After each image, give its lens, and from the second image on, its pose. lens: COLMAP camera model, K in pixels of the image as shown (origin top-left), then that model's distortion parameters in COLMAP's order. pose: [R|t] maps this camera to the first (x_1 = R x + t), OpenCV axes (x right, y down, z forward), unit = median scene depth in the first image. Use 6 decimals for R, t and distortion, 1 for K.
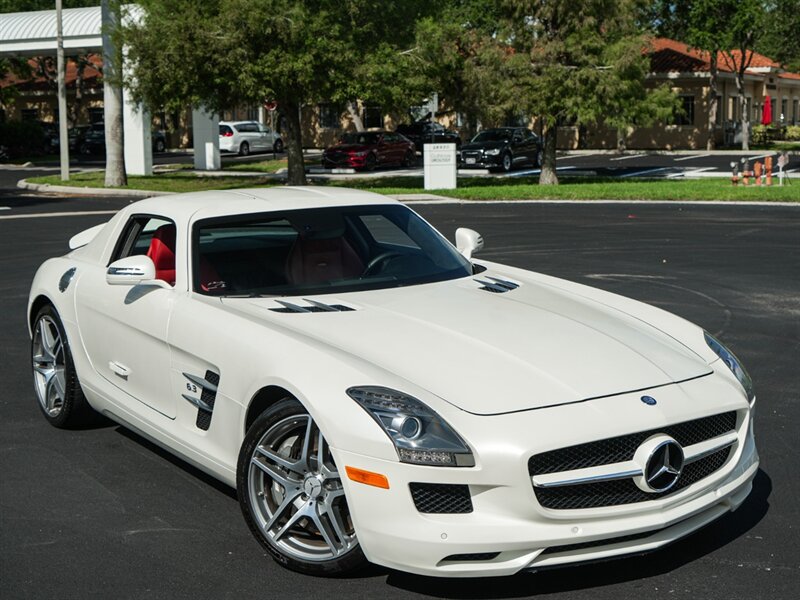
lens RADIAL K [[1190.2, 0, 400.6], [0, 1190.2, 299.1], [0, 0, 1]] dist [-0.014681, -0.220567]
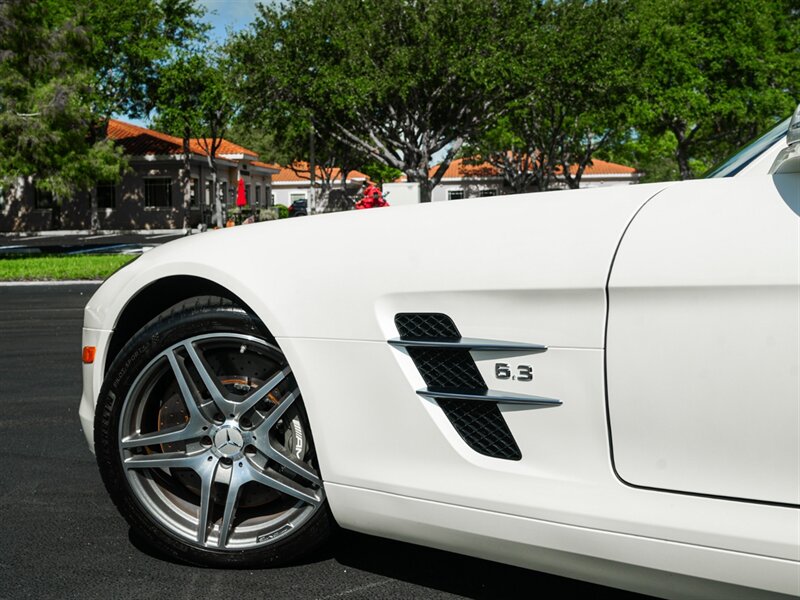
lens RADIAL K [[1010.8, 0, 401.2], [0, 1010.8, 299.9], [0, 0, 1]] dist [-0.006977, 0.006631]
pose [[0.901581, -0.036375, 0.431078, 0.045897], [0.063979, 0.996713, -0.049706, -0.008794], [-0.427853, 0.072393, 0.900945, 0.132135]]
